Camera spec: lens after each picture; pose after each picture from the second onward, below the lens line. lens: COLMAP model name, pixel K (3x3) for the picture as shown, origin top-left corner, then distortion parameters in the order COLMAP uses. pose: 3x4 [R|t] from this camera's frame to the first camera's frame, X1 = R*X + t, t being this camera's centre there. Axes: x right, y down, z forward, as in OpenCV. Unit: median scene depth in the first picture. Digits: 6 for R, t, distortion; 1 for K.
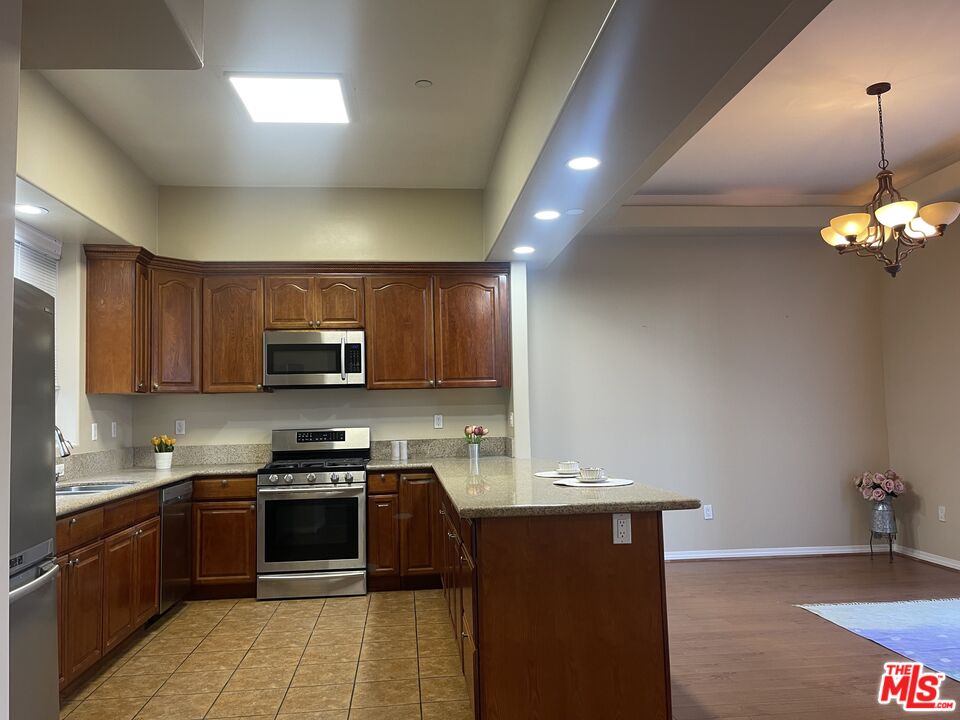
lens RADIAL K [[797.4, 0, 480.0], [0, 797.4, 360.0], [0, 0, 1]] dist [0.005758, 0.002526]
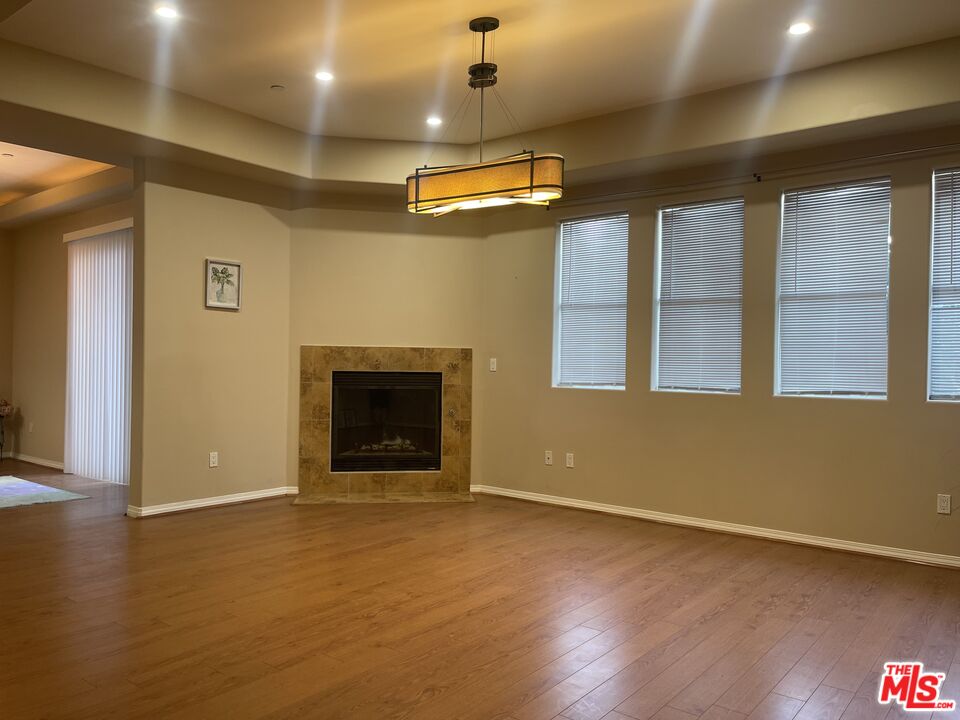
lens RADIAL K [[730.5, 0, 483.9], [0, 730.5, 359.1], [0, 0, 1]] dist [0.061681, -0.069356]
pose [[0.669232, 0.026076, 0.742596, 0.152096], [-0.071589, 0.996998, 0.029506, -0.043750], [-0.739597, -0.072908, 0.669090, -0.680643]]
